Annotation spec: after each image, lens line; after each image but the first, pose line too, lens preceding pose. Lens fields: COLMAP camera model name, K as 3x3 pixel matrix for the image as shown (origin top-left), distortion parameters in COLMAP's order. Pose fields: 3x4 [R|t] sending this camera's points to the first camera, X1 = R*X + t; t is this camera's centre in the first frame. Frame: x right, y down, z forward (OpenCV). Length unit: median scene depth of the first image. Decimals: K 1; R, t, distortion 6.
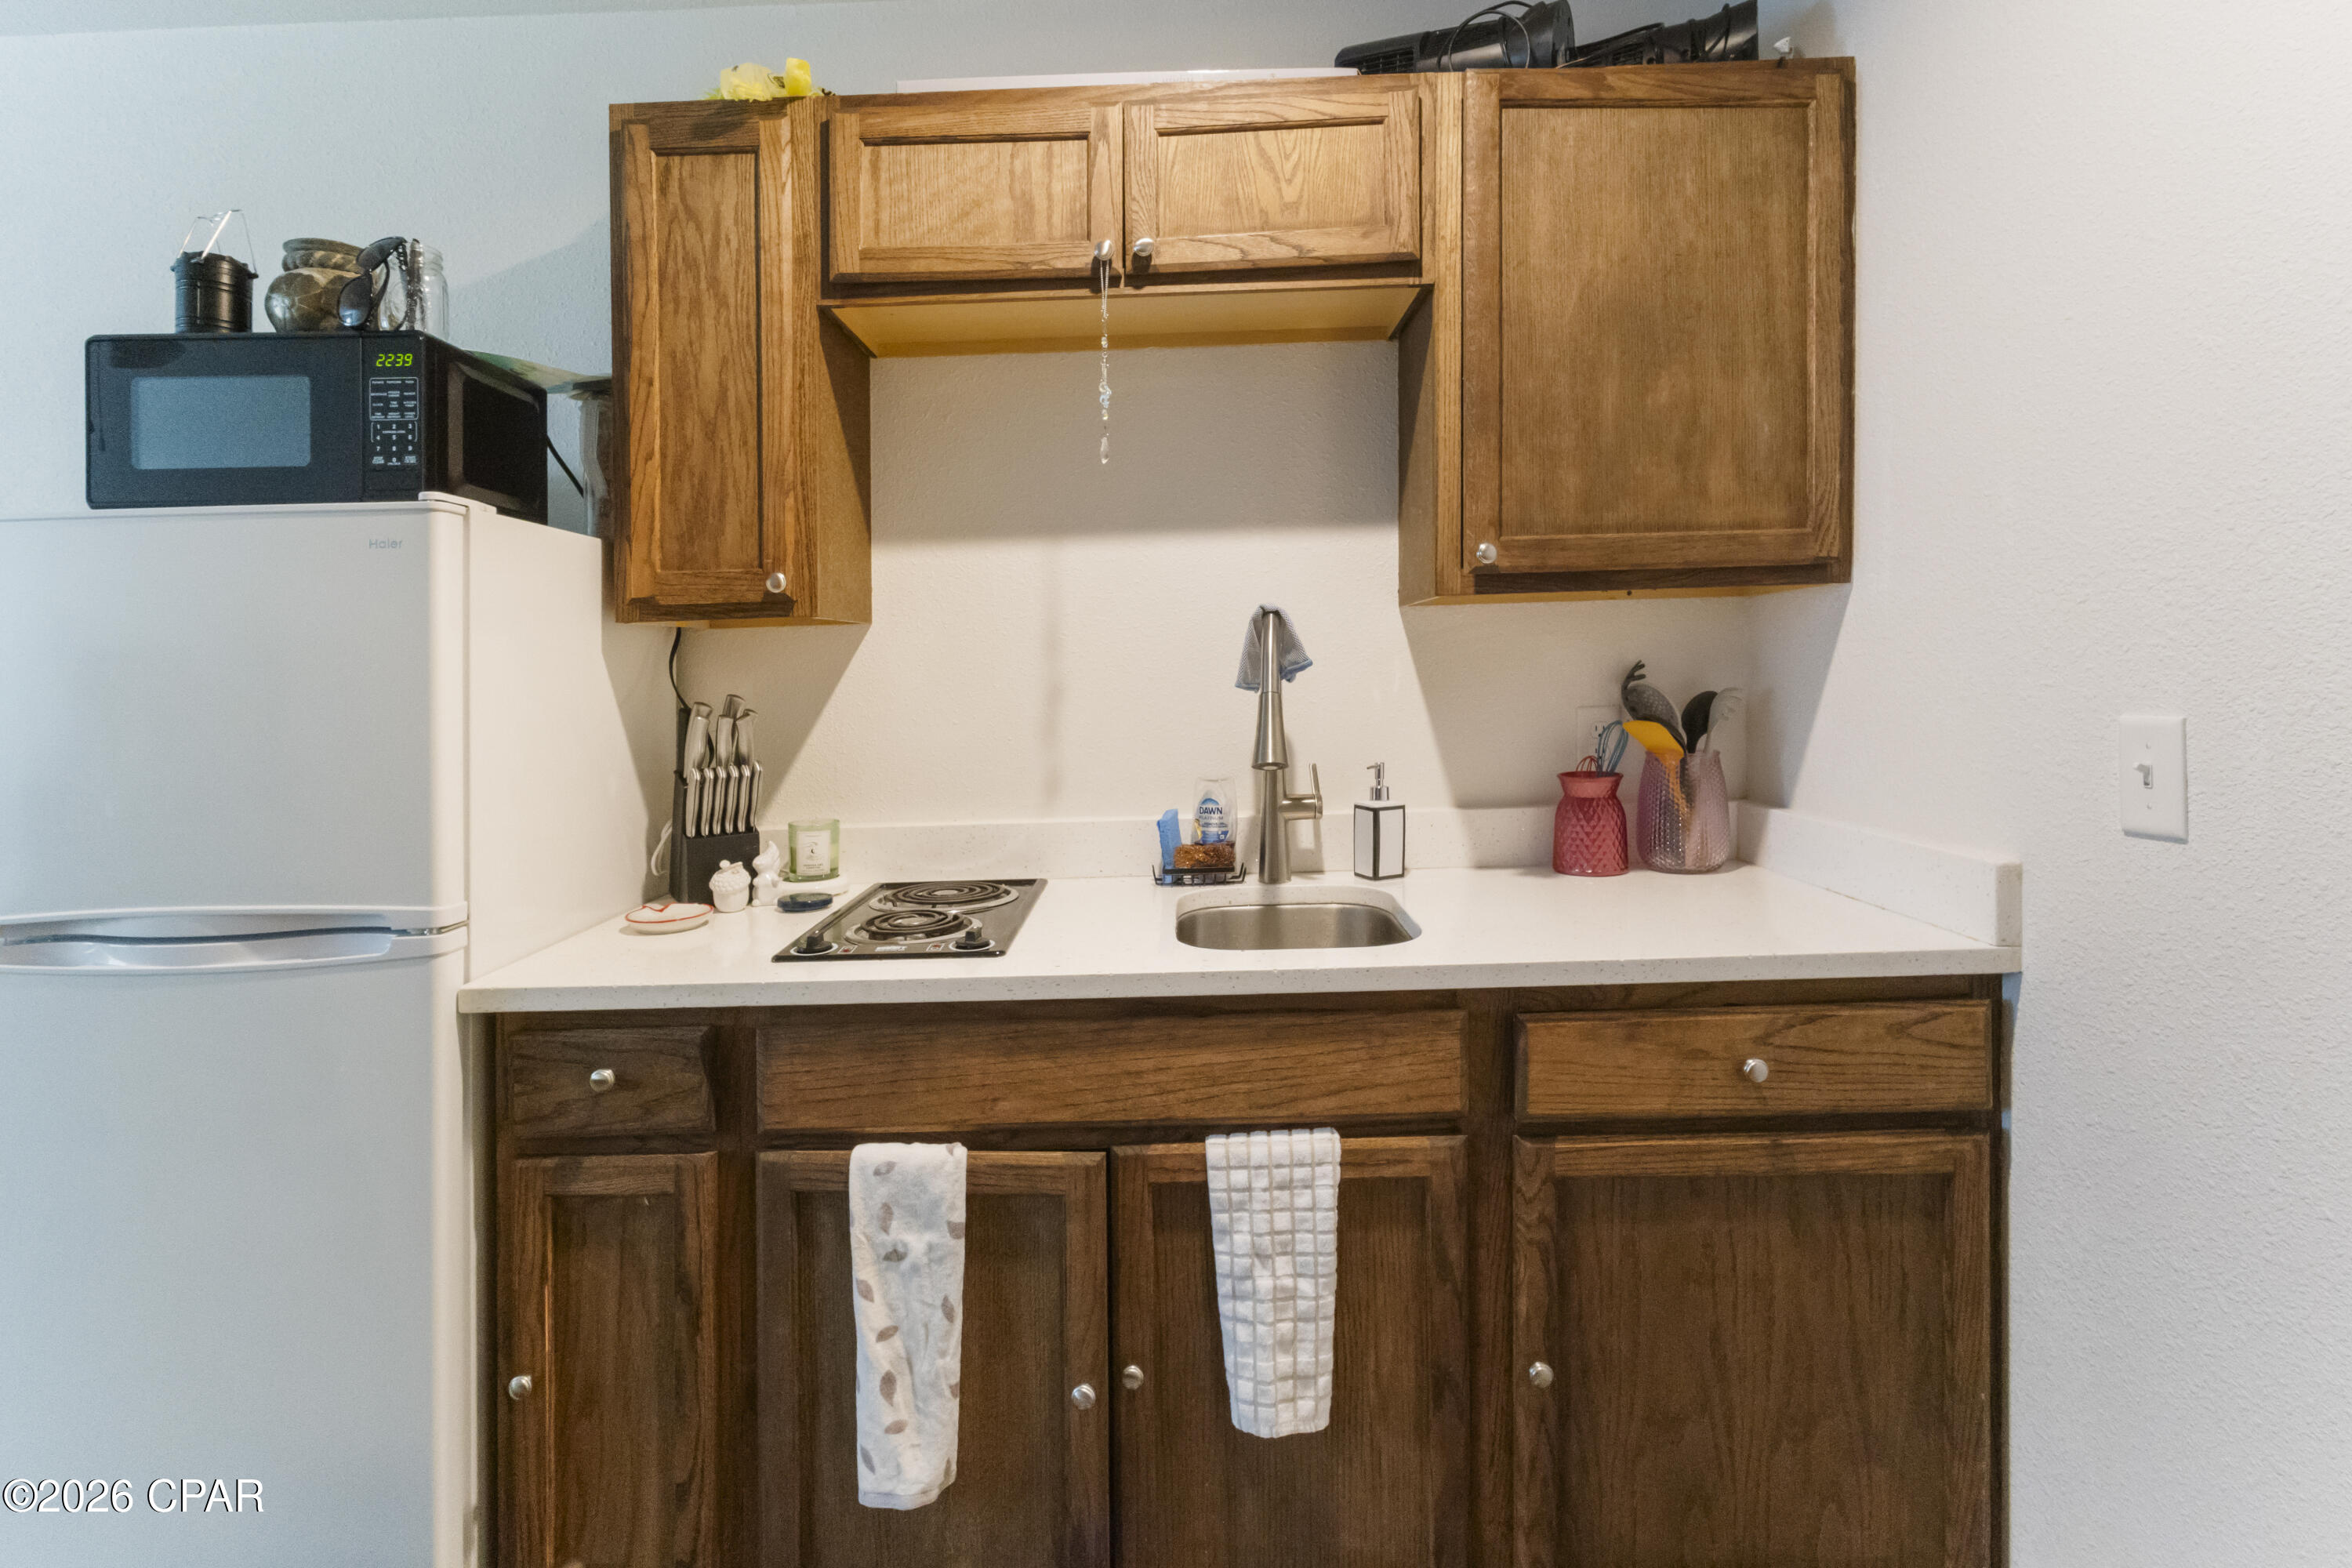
lens RADIAL K [[1153.9, 0, 1184.9], [0, 1153.9, 721.2], [0, 0, 1]] dist [0.002073, 0.000316]
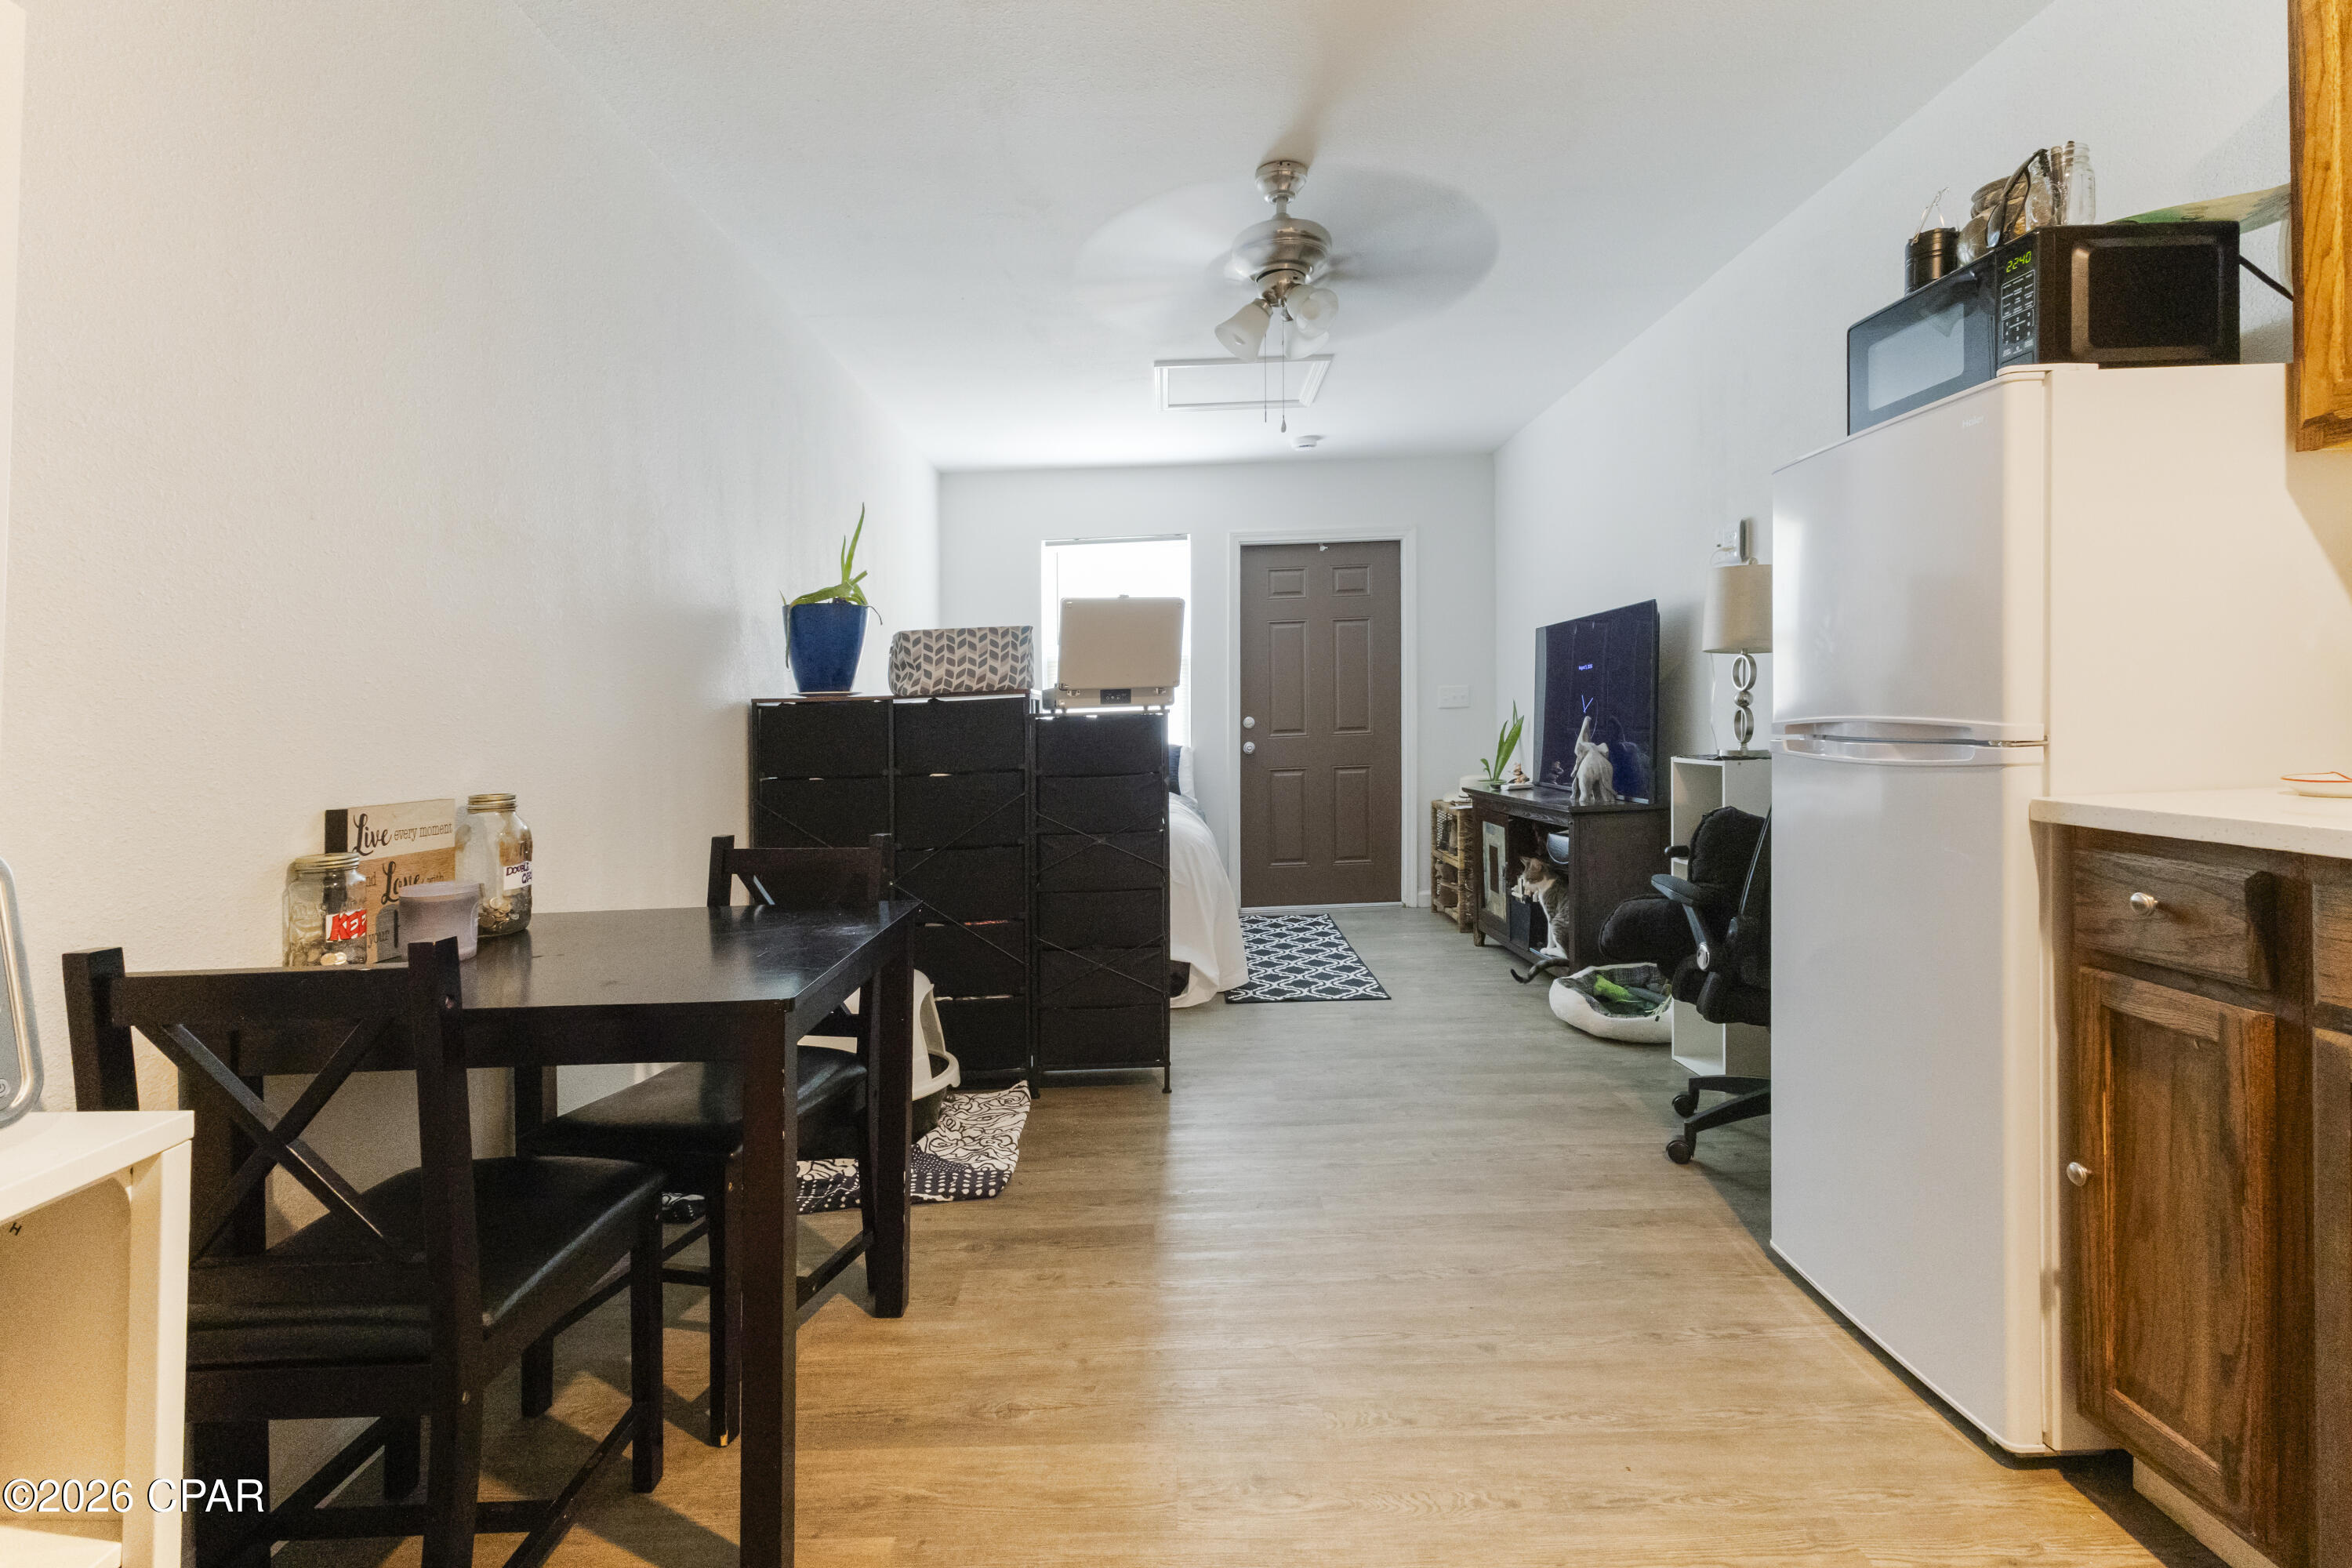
lens RADIAL K [[1127.3, 0, 1152.9], [0, 1127.3, 732.4], [0, 0, 1]] dist [0.001344, 0.000432]
pose [[-0.002325, 0.034969, -0.999386, 0.456380], [-0.003457, 0.999382, 0.034977, 0.121237], [0.999991, 0.003536, -0.002202, 0.123938]]
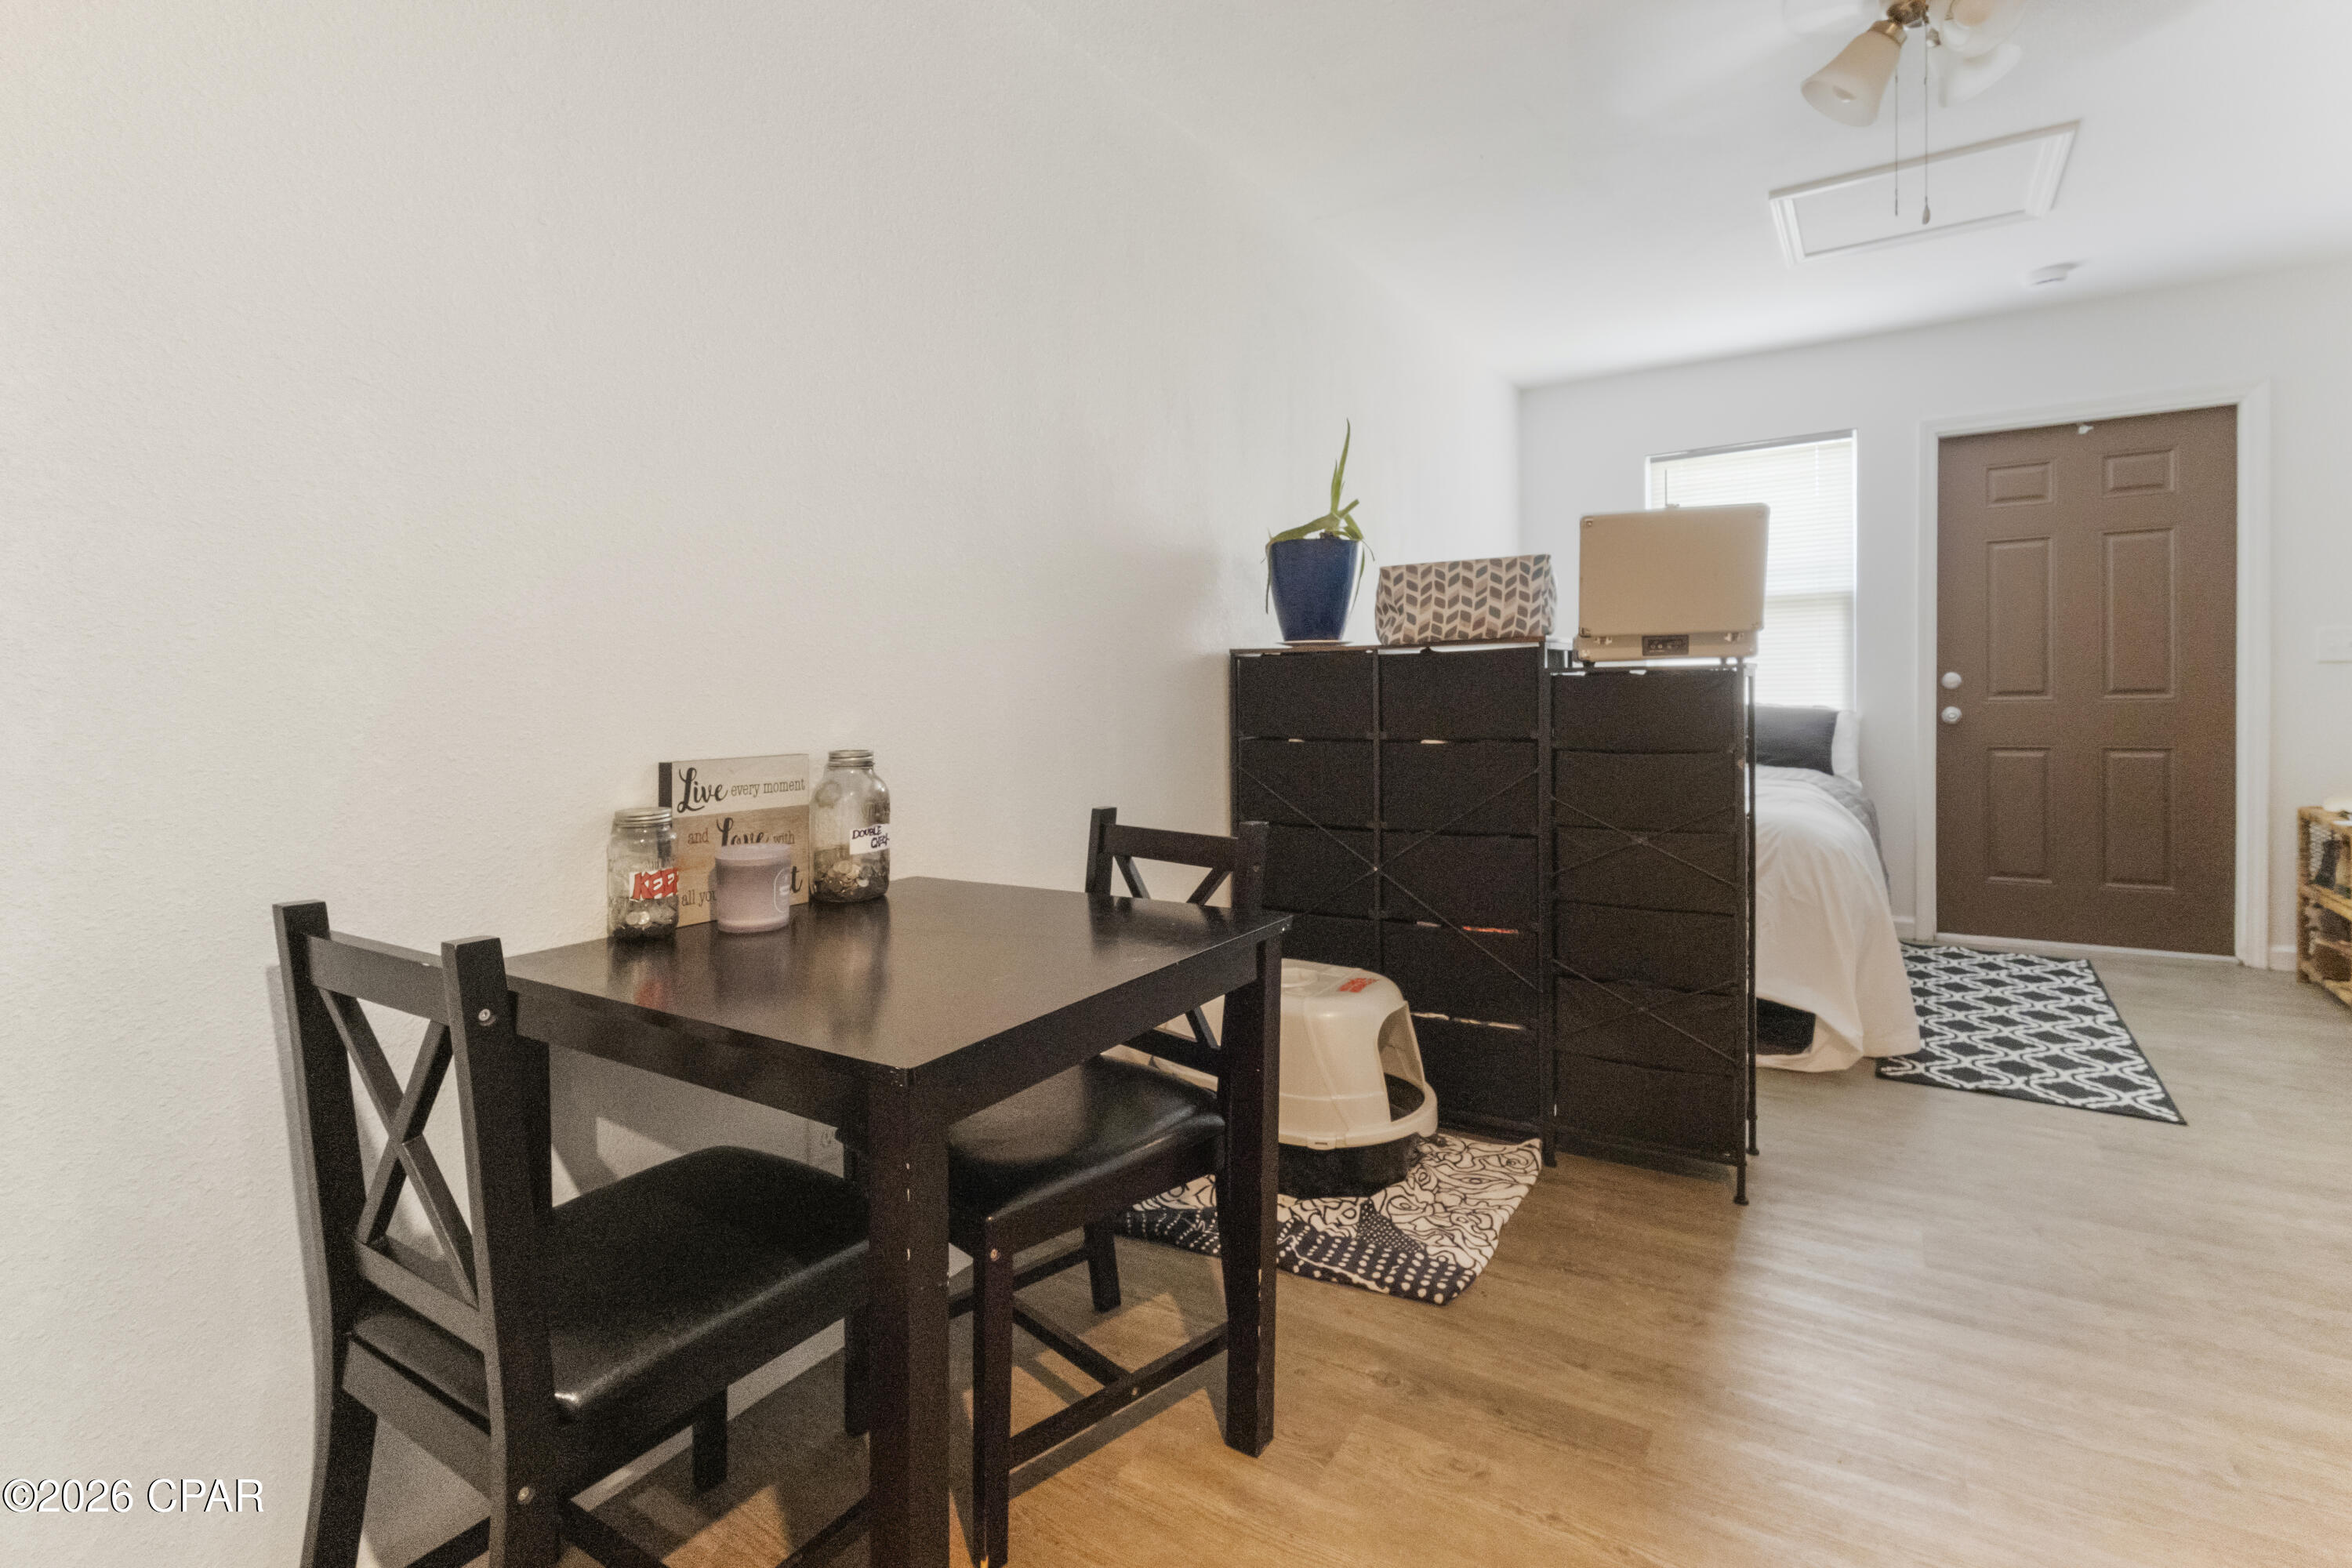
lens RADIAL K [[1101.6, 0, 1188.9], [0, 1101.6, 675.6], [0, 0, 1]] dist [0.001014, 0.000522]
pose [[-0.540336, 0.026034, -0.841046, -0.021766], [0.001260, 0.999545, 0.030131, 0.123653], [0.841448, 0.015221, -0.540123, 0.310390]]
